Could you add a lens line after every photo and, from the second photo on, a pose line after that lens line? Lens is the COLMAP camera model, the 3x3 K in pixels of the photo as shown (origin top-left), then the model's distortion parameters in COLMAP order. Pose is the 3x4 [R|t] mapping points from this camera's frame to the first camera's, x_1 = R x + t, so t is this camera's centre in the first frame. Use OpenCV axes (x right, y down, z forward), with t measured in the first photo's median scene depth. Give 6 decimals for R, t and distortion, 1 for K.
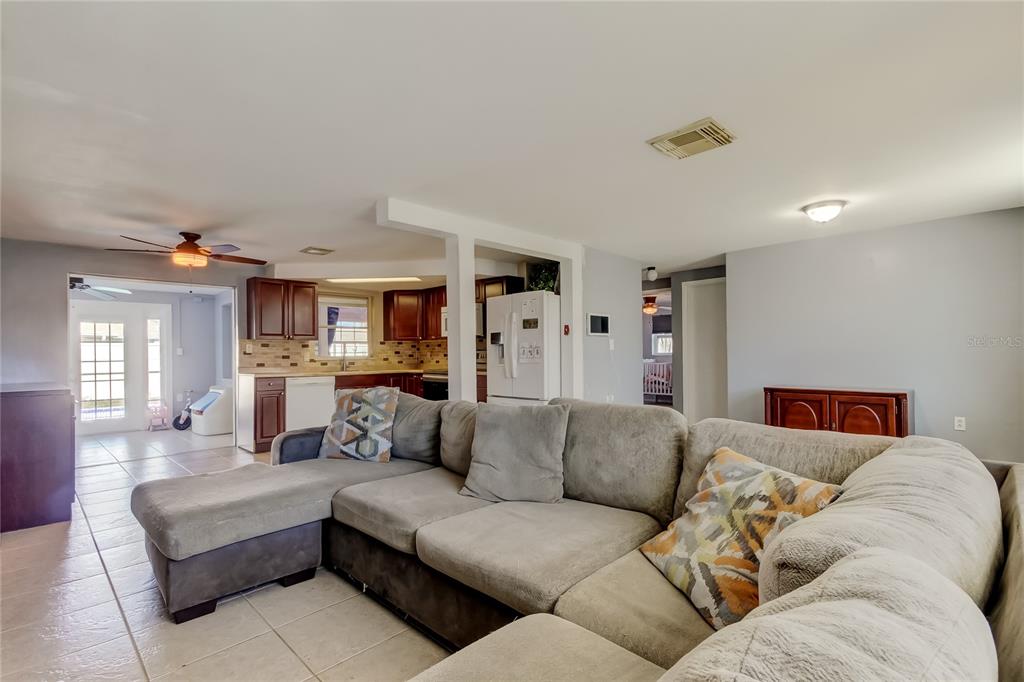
lens RADIAL K [[478.1, 0, 512.1], [0, 478.1, 356.7], [0, 0, 1]] dist [0.010014, 0.000189]
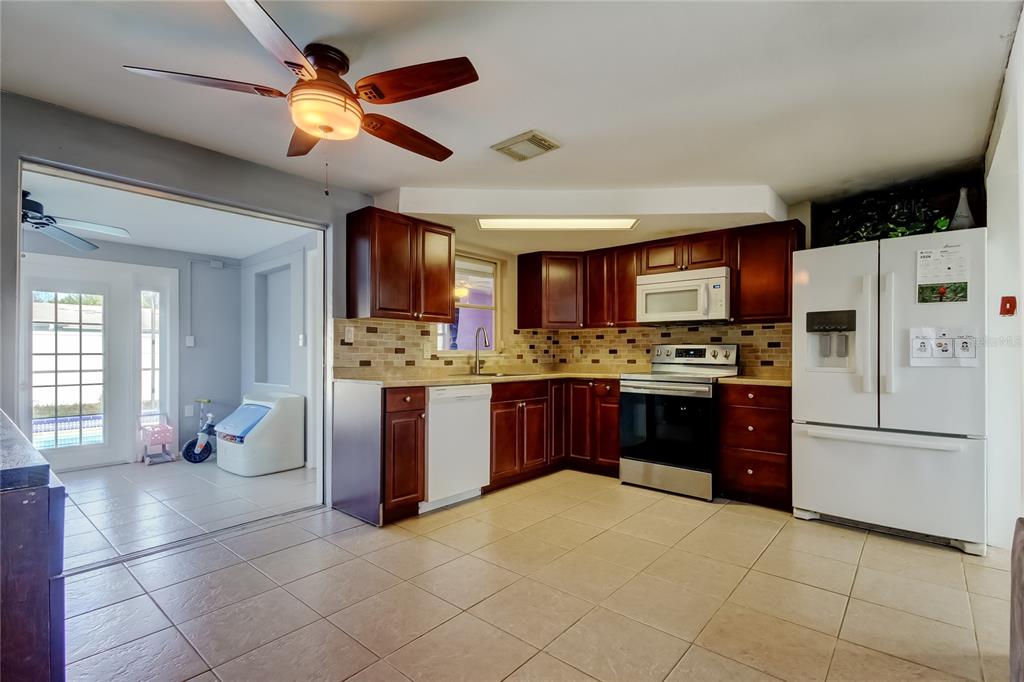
lens RADIAL K [[478.1, 0, 512.1], [0, 478.1, 356.7], [0, 0, 1]] dist [0.010014, 0.000189]
pose [[0.997760, 0.012247, 0.065761, -0.338192], [-0.012333, 0.999924, 0.000916, 0.005449], [-0.065744, -0.001725, 0.997835, 0.359459]]
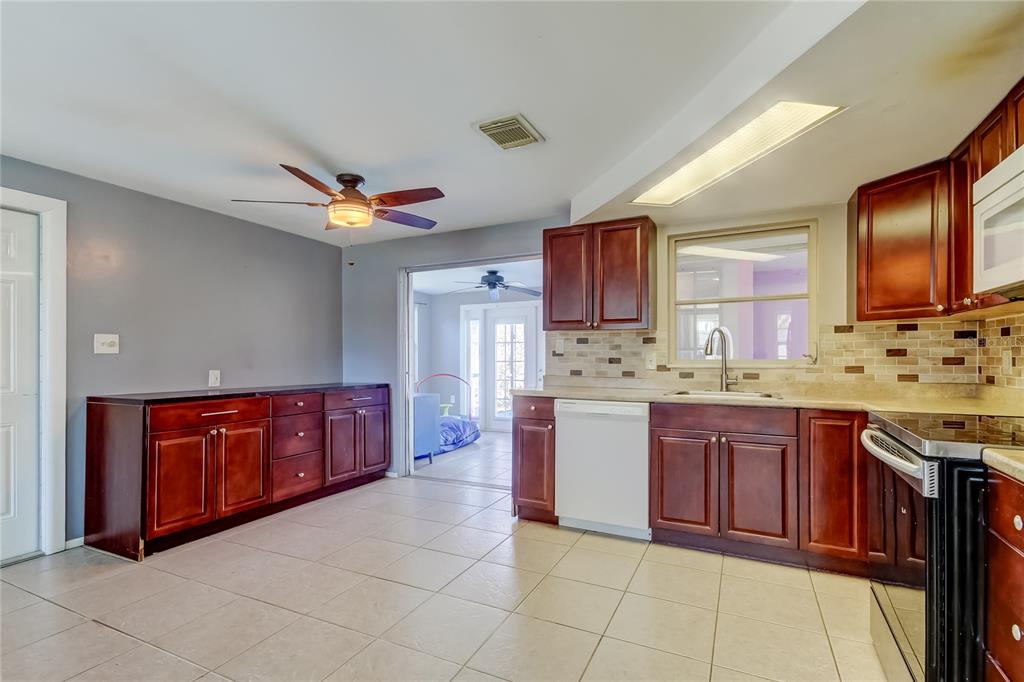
lens RADIAL K [[478.1, 0, 512.1], [0, 478.1, 356.7], [0, 0, 1]] dist [0.010014, 0.000189]
pose [[0.307504, 0.005902, -0.951529, 0.030613], [-0.008307, 0.999959, 0.003518, -0.004460], [0.951511, 0.006823, 0.307540, 0.643963]]
